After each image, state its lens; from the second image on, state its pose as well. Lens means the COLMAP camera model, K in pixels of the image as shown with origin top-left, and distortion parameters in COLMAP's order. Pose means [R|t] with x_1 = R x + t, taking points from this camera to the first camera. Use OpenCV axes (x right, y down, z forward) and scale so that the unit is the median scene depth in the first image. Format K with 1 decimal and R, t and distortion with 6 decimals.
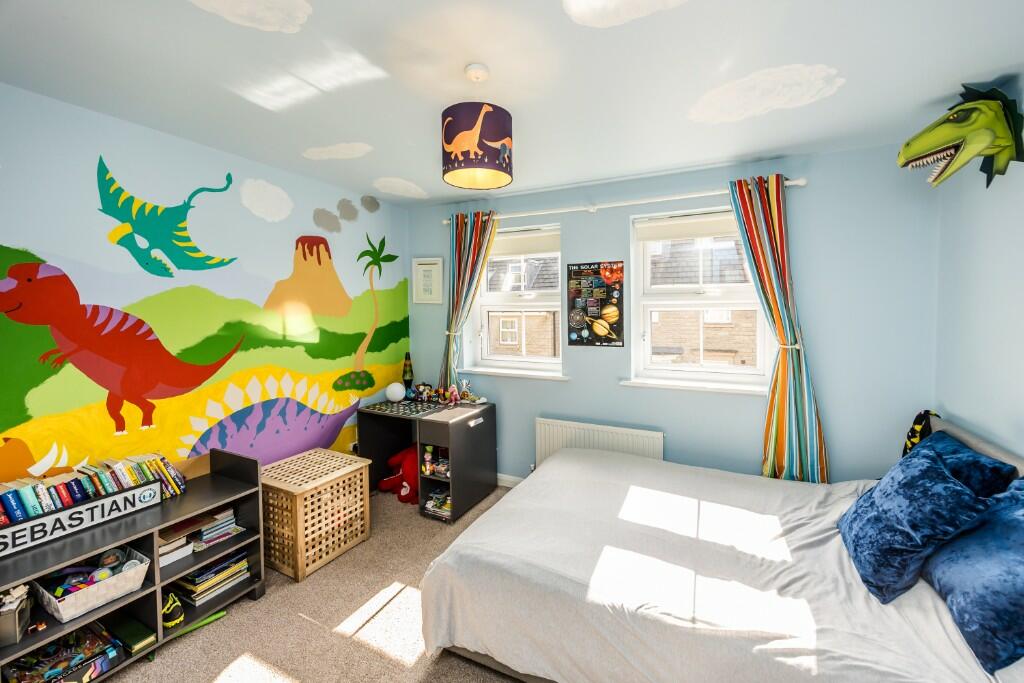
lens RADIAL K [[403.2, 0, 522.0], [0, 403.2, 322.6], [0, 0, 1]] dist [-0.004034, -0.000297]
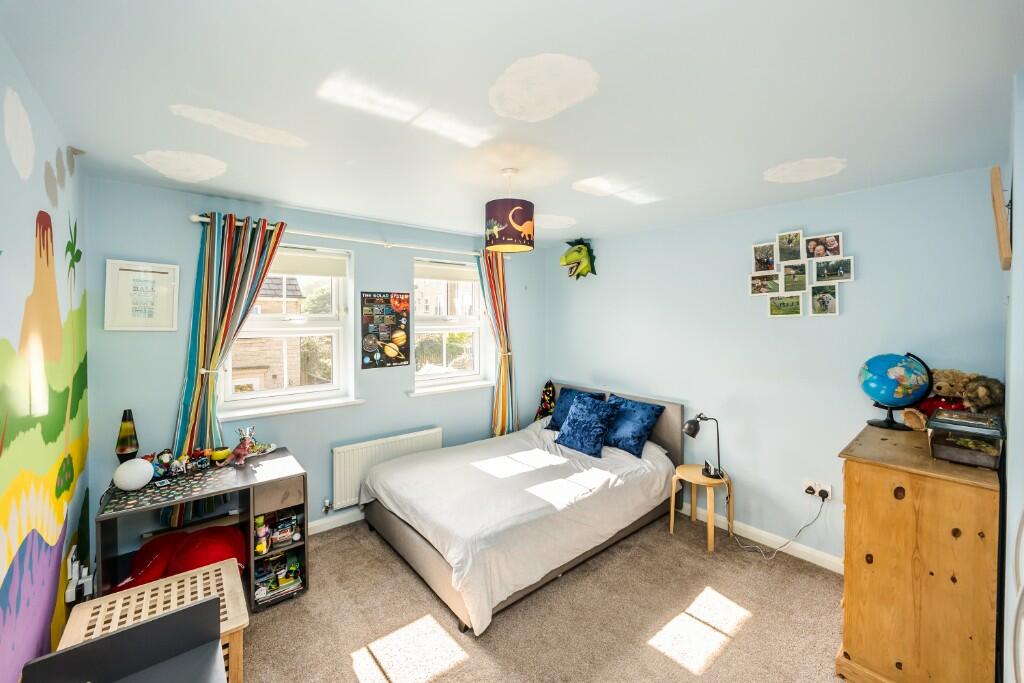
lens RADIAL K [[403.2, 0, 522.0], [0, 403.2, 322.6], [0, 0, 1]] dist [-0.004034, -0.000297]
pose [[0.408794, -0.001719, 0.912625, -0.693832], [0.029736, 0.999492, -0.011437, -0.041333], [-0.912142, 0.031814, 0.408638, 0.202568]]
